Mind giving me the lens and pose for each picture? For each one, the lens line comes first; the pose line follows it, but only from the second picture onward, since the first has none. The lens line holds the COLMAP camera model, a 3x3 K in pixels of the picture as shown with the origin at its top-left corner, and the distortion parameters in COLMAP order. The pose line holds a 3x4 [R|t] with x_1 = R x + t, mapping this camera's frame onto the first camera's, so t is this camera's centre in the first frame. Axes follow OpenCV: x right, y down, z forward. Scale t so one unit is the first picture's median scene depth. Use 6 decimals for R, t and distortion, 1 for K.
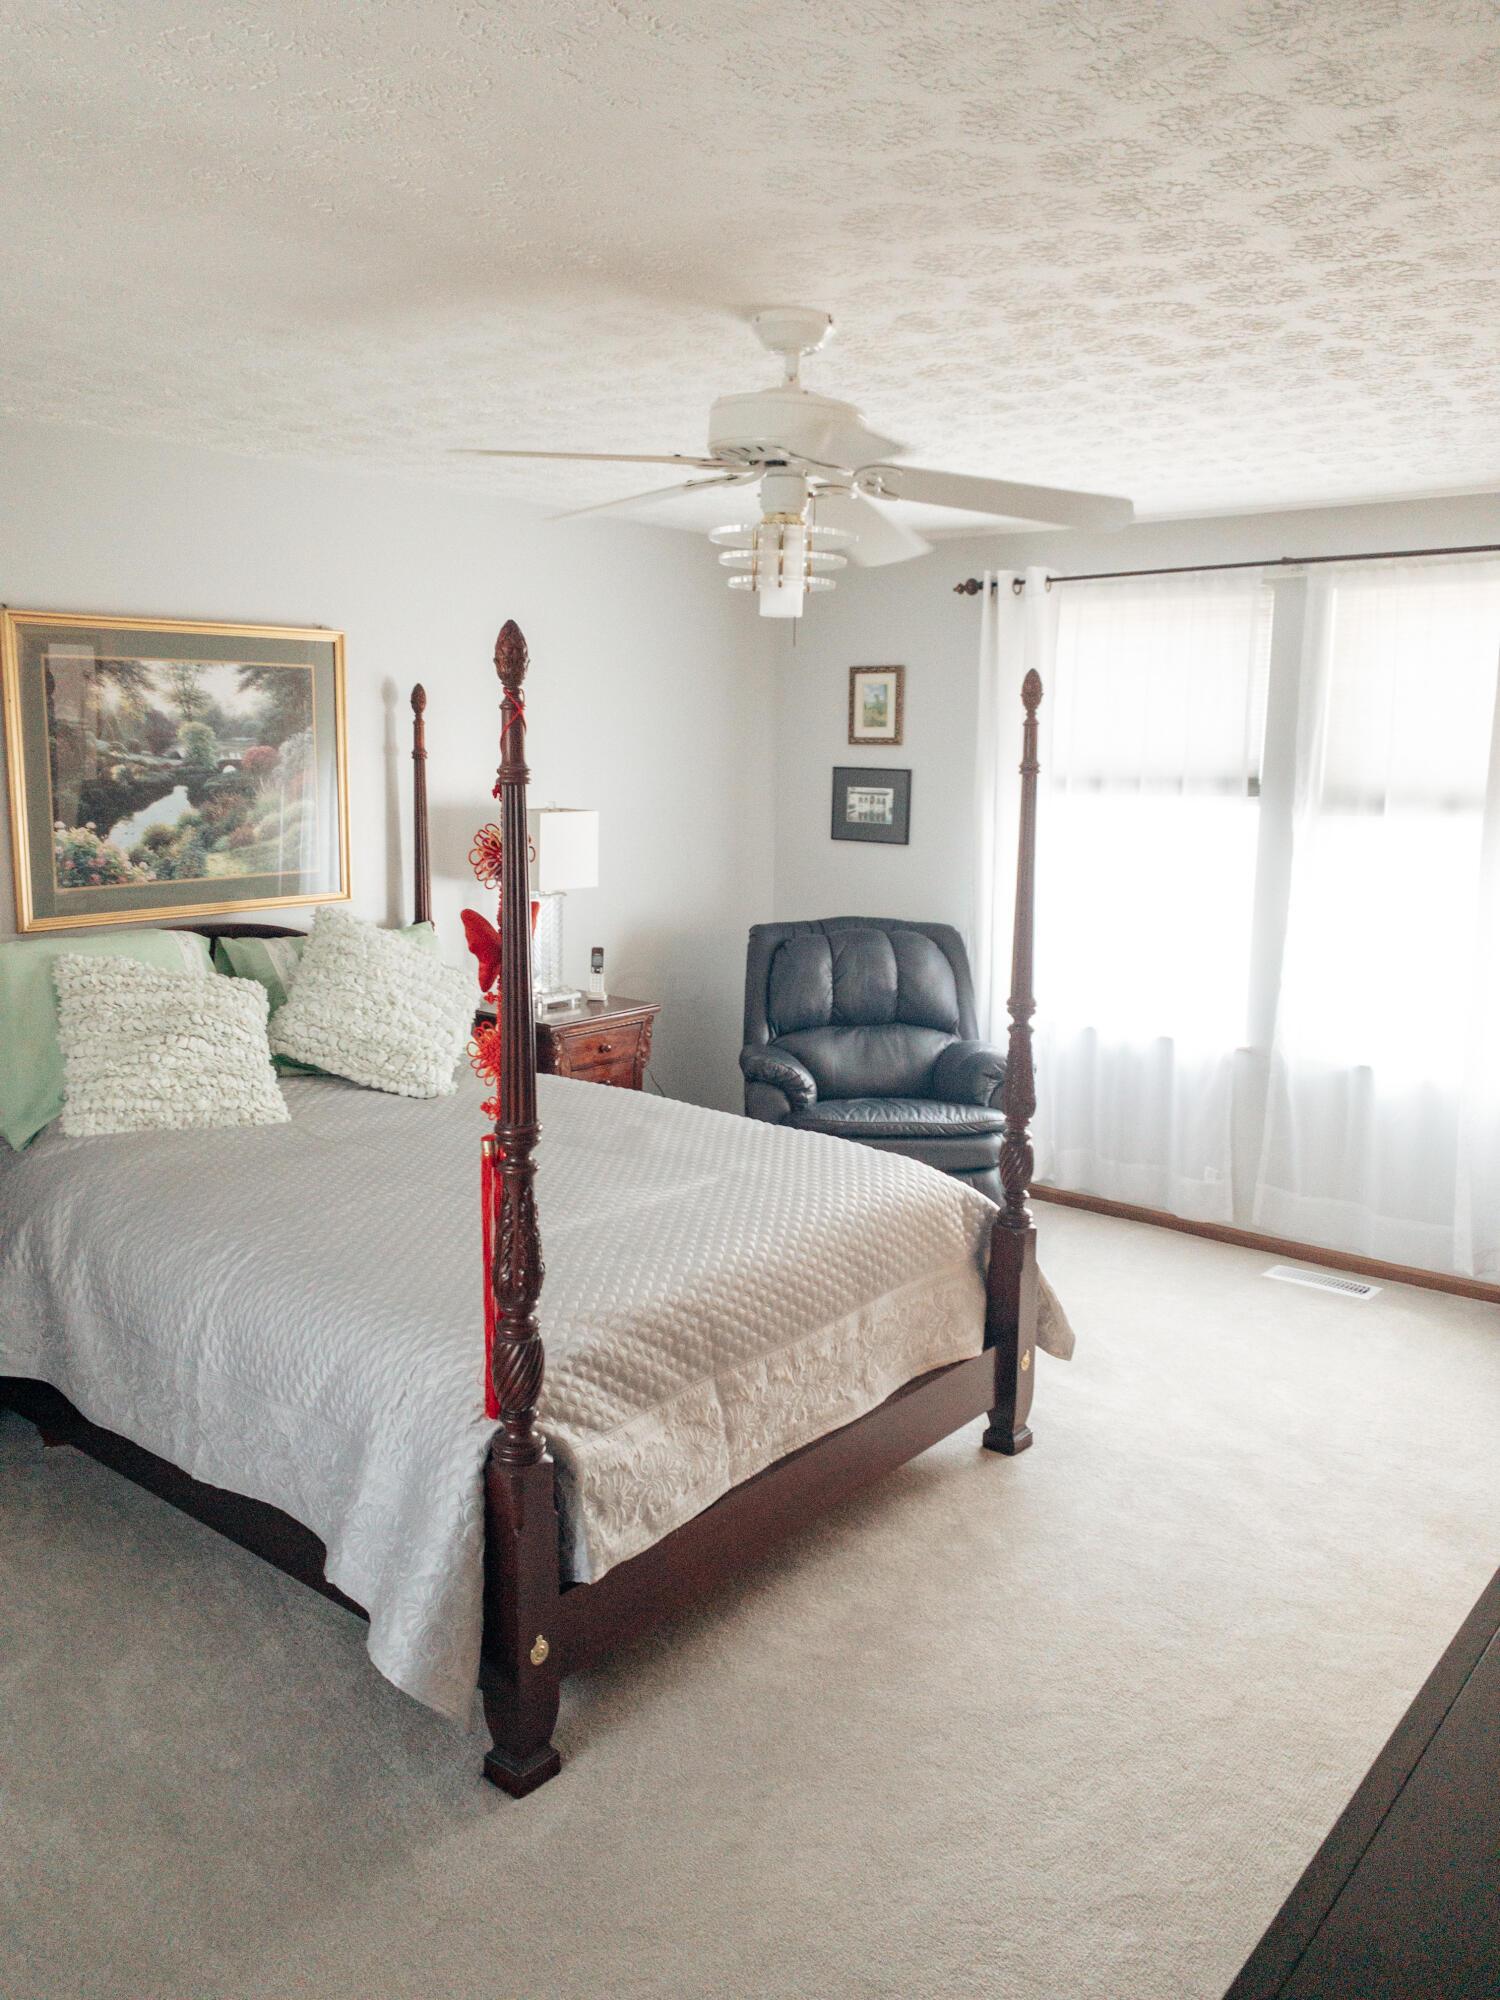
lens RADIAL K [[1550.6, 0, 736.3], [0, 1550.6, 996.5], [0, 0, 1]] dist [0.004929, -0.002411]
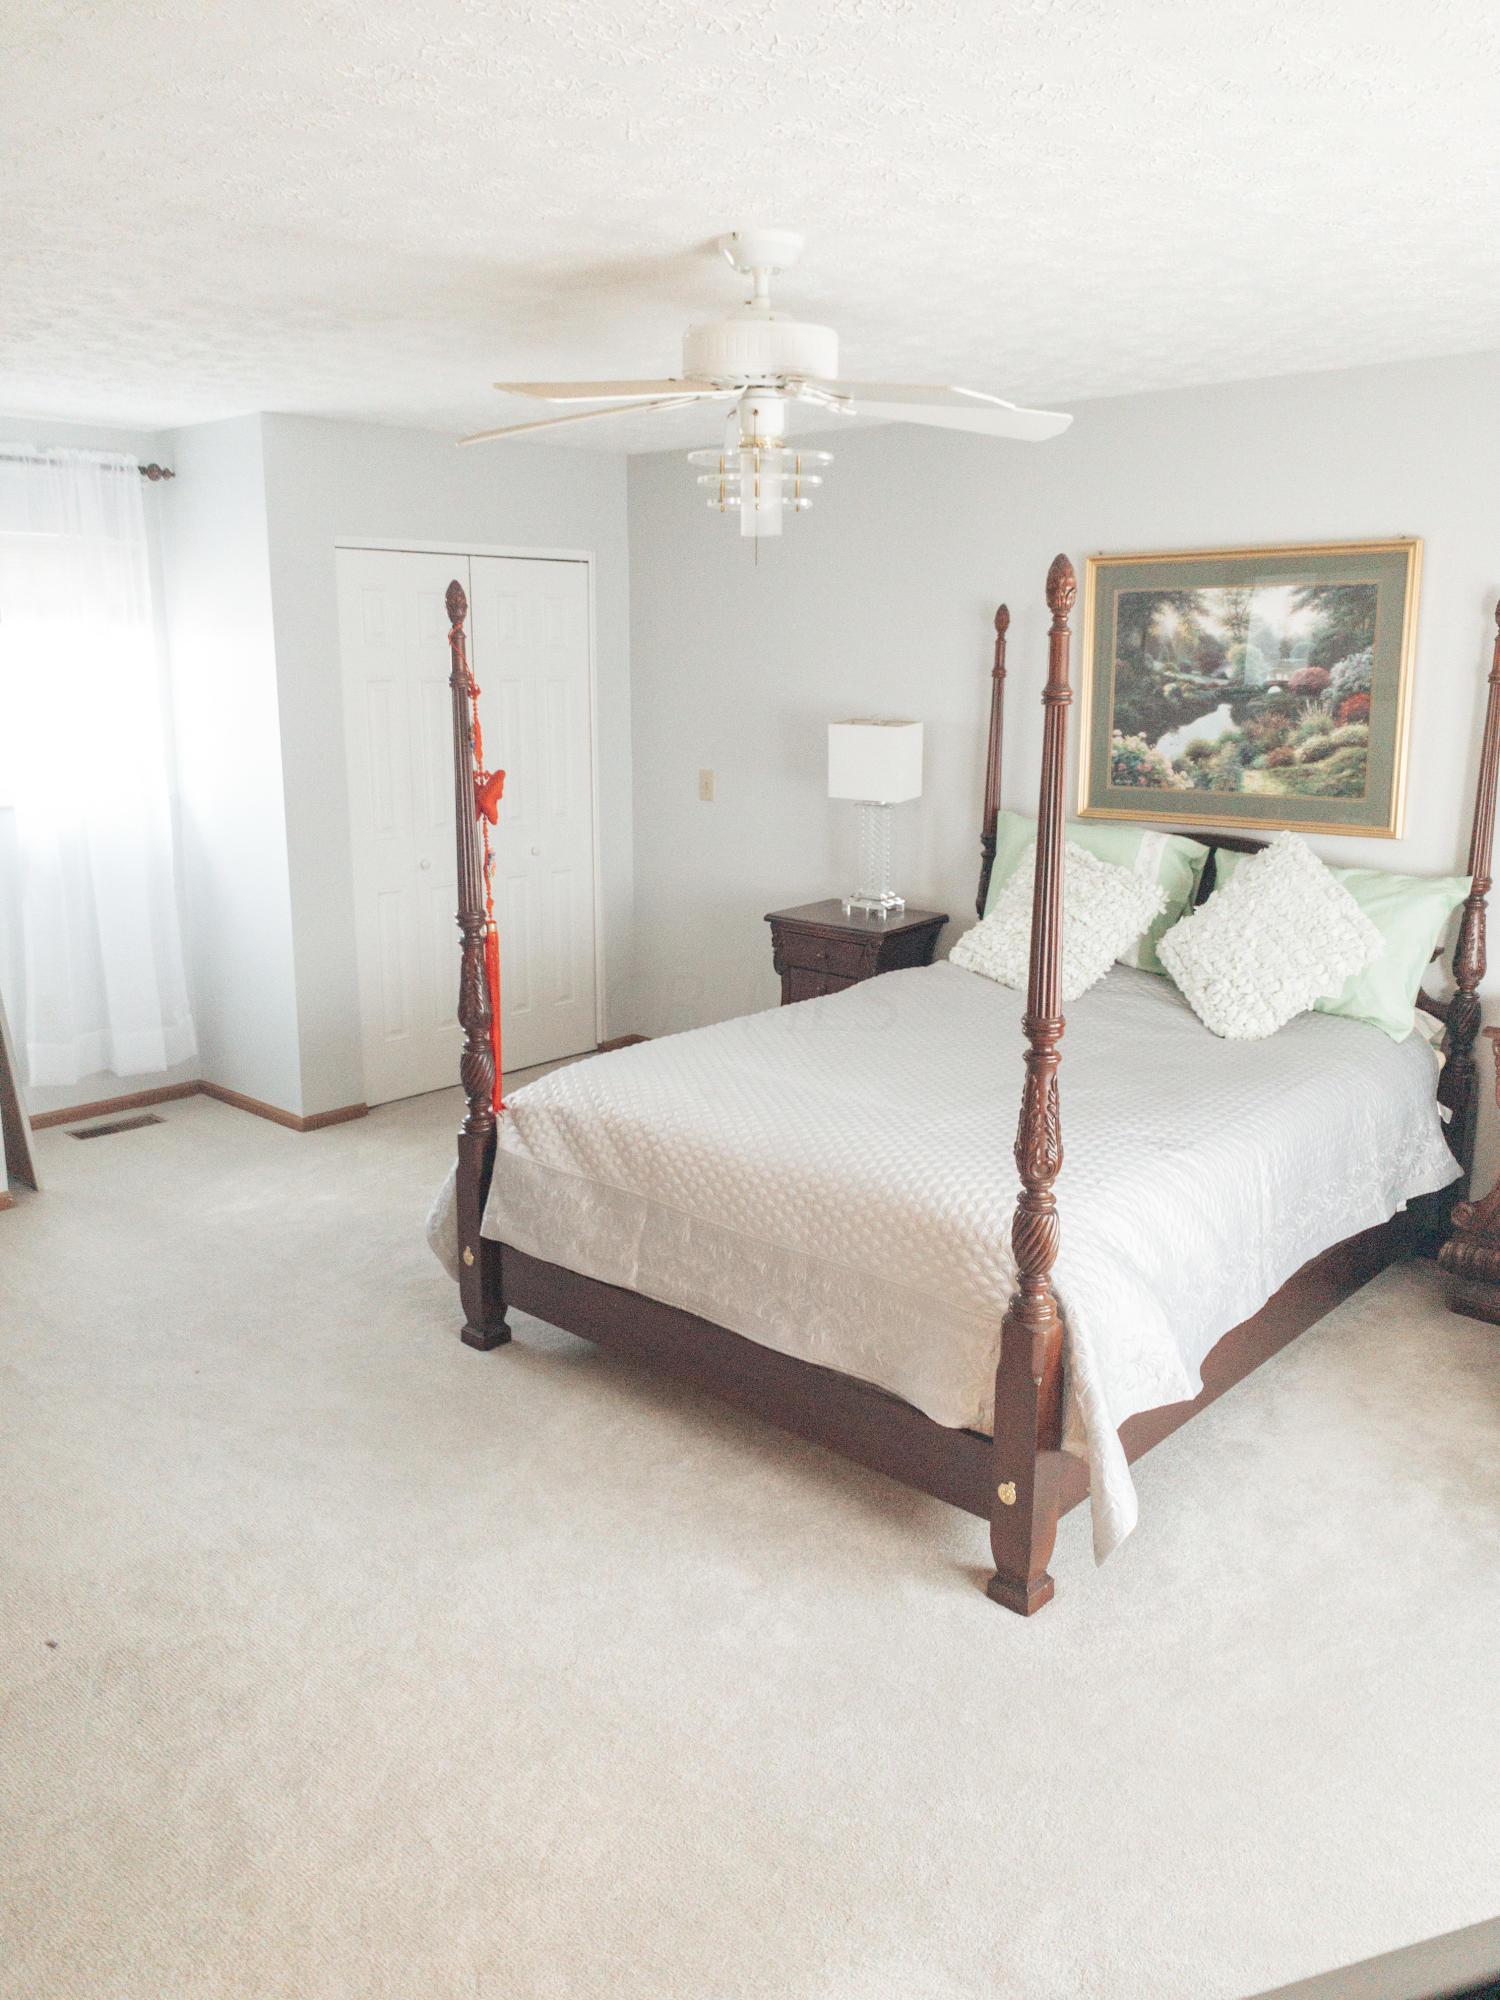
lens RADIAL K [[1550.6, 0, 736.3], [0, 1550.6, 996.5], [0, 0, 1]] dist [0.004929, -0.002411]
pose [[-0.055656, 0.207675, -0.976613, 0.767280], [-0.164572, 0.962843, 0.214125, -0.117005], [0.984794, 0.172640, -0.019411, 0.733051]]
